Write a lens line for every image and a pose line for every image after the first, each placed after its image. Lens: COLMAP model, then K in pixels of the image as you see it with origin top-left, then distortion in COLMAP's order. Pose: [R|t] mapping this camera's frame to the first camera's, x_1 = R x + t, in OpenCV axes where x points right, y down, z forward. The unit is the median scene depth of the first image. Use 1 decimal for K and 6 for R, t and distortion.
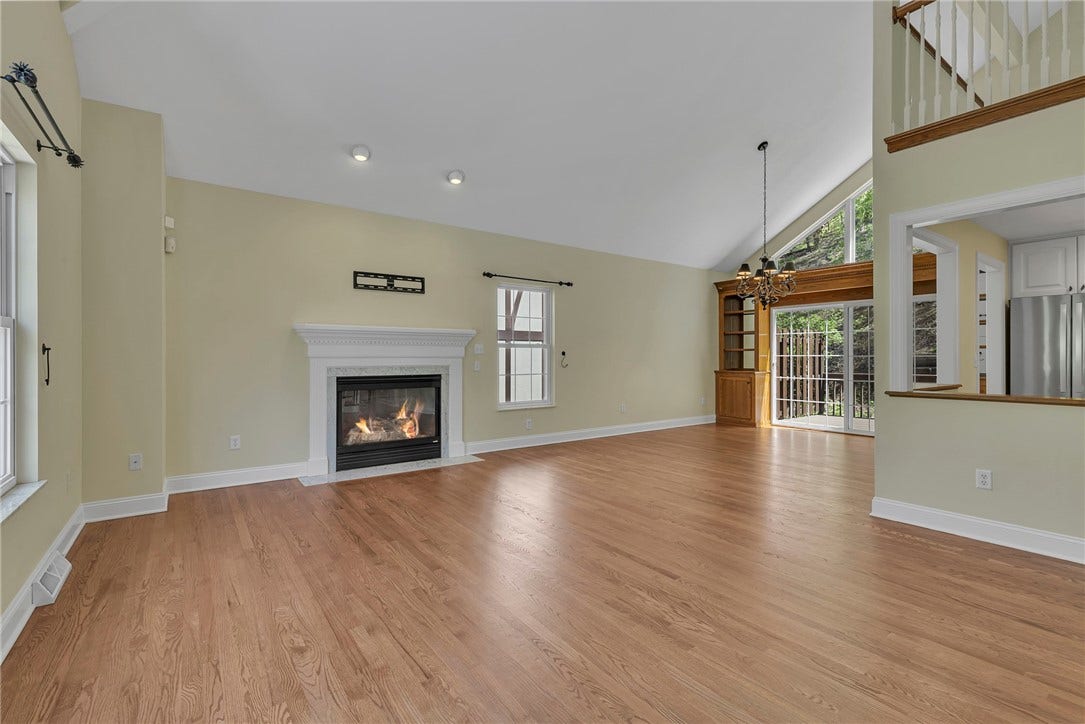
lens RADIAL K [[488.6, 0, 551.0], [0, 488.6, 356.9], [0, 0, 1]] dist [0.004041, -0.000151]
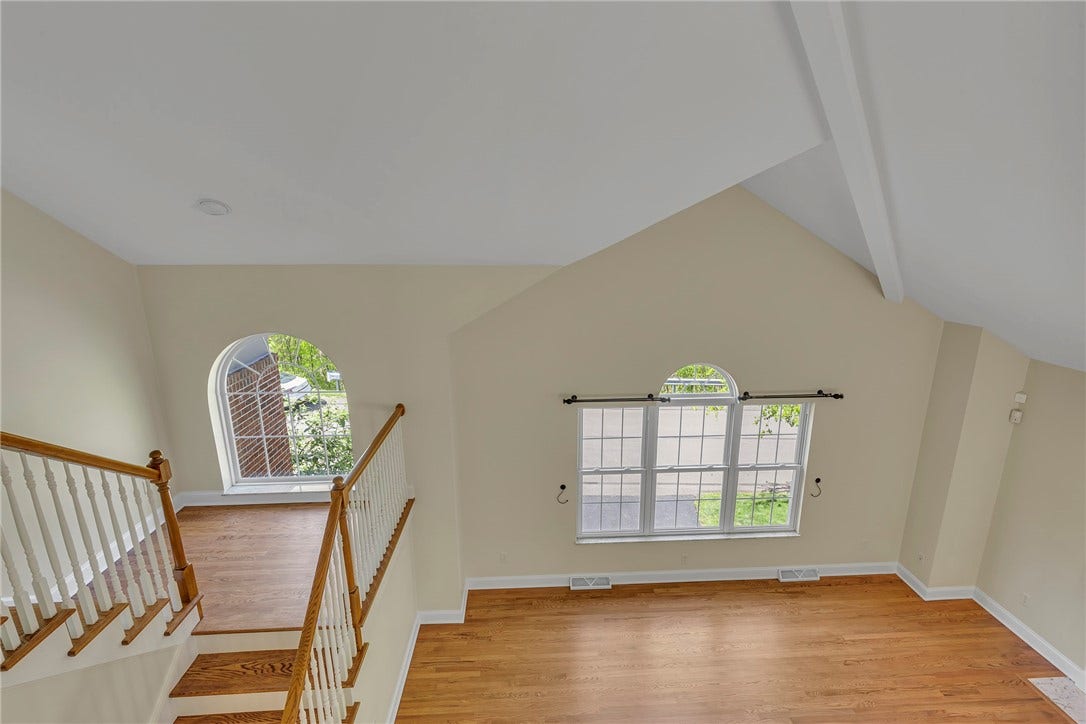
lens RADIAL K [[489.0, 0, 551.5], [0, 489.0, 356.9], [0, 0, 1]] dist [0.004041, -0.000151]
pose [[-0.551544, 0.203408, -0.808965, 0.589845], [-0.000017, 0.969810, 0.243863, -0.514327], [0.834146, 0.134515, -0.534889, 0.538510]]
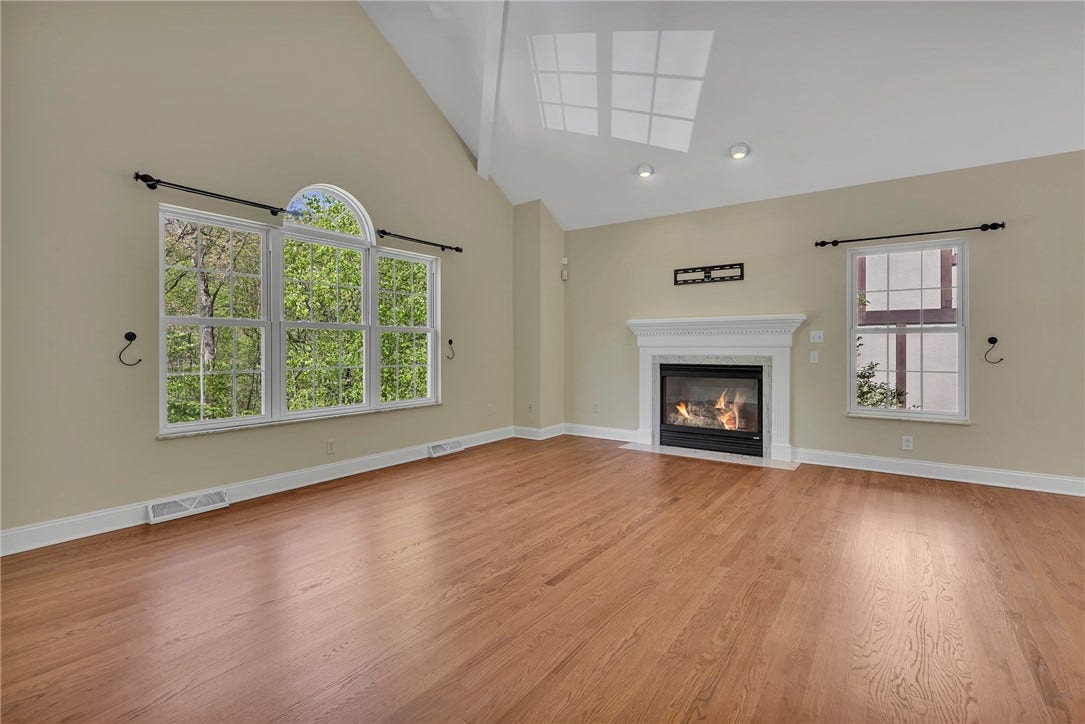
lens RADIAL K [[495.7, 0, 545.5], [0, 495.7, 350.0], [0, 0, 1]] dist [-0.001302, -0.000549]
pose [[0.314195, 0.001749, -0.949357, 0.559729], [-0.003165, 0.999995, 0.000795, 0.007797], [0.949353, 0.002754, 0.314199, 0.349808]]
